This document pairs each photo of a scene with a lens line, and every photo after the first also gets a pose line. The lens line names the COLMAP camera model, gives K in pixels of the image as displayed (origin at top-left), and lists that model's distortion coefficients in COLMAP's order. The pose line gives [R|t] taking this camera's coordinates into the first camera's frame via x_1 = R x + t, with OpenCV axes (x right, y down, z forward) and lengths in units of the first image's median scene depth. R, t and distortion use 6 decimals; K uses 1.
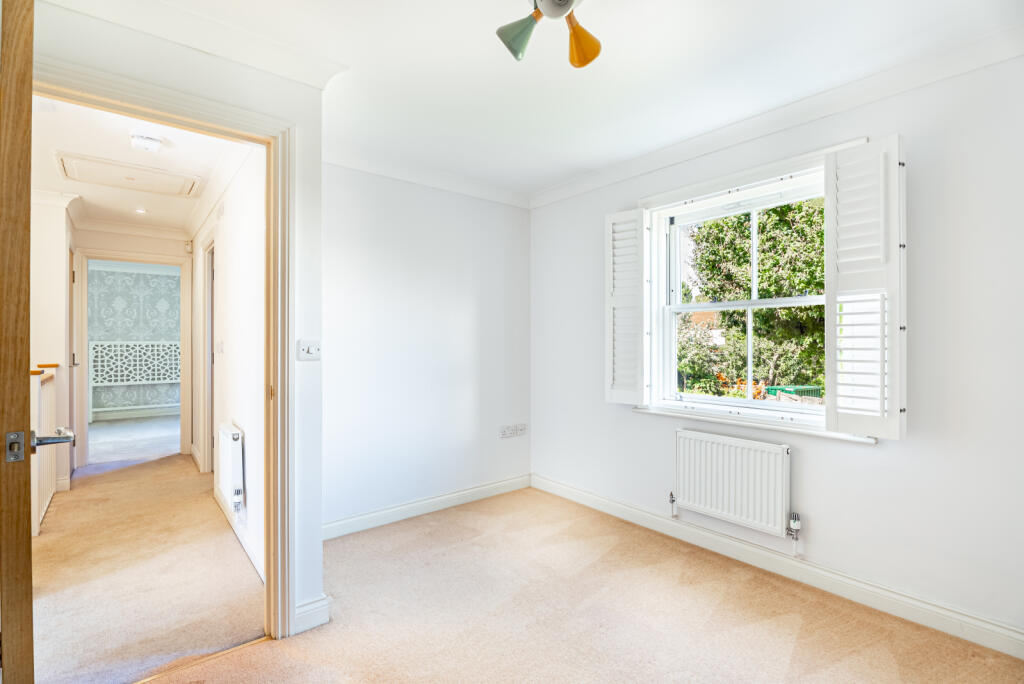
lens RADIAL K [[481.3, 0, 512.0], [0, 481.3, 342.0], [0, 0, 1]] dist [-0.001981, -0.000172]
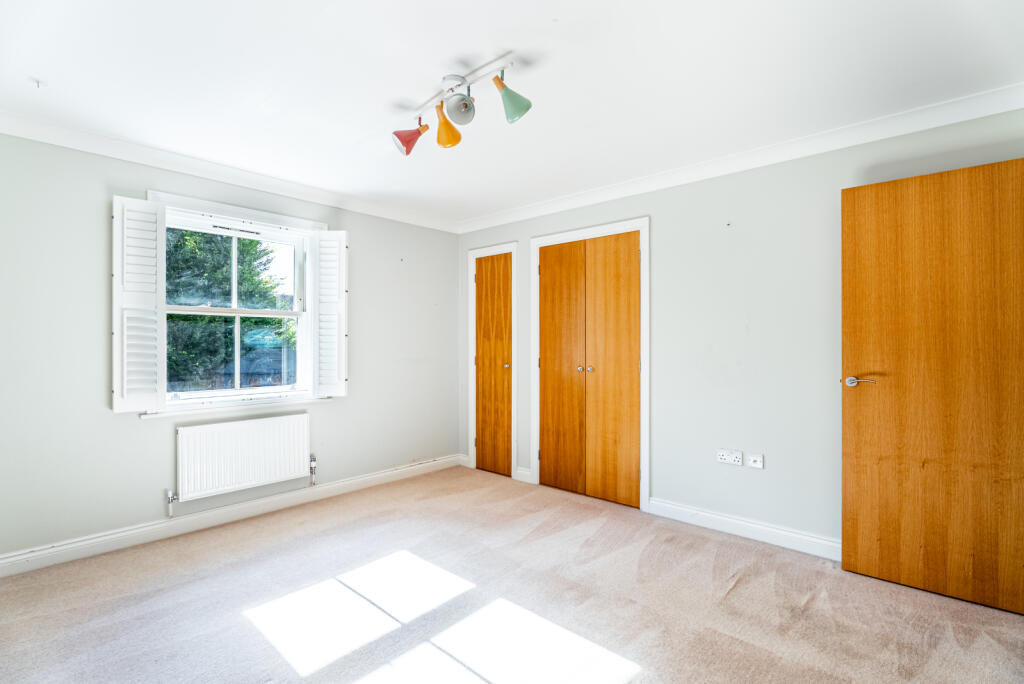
lens RADIAL K [[481.3, 0, 512.0], [0, 481.3, 342.0], [0, 0, 1]] dist [-0.001981, -0.000172]
pose [[-0.162162, 0.012261, 0.986688, -1.010032], [-0.007828, 0.999875, -0.013712, 0.011141], [-0.986733, -0.009947, -0.162046, 0.630931]]
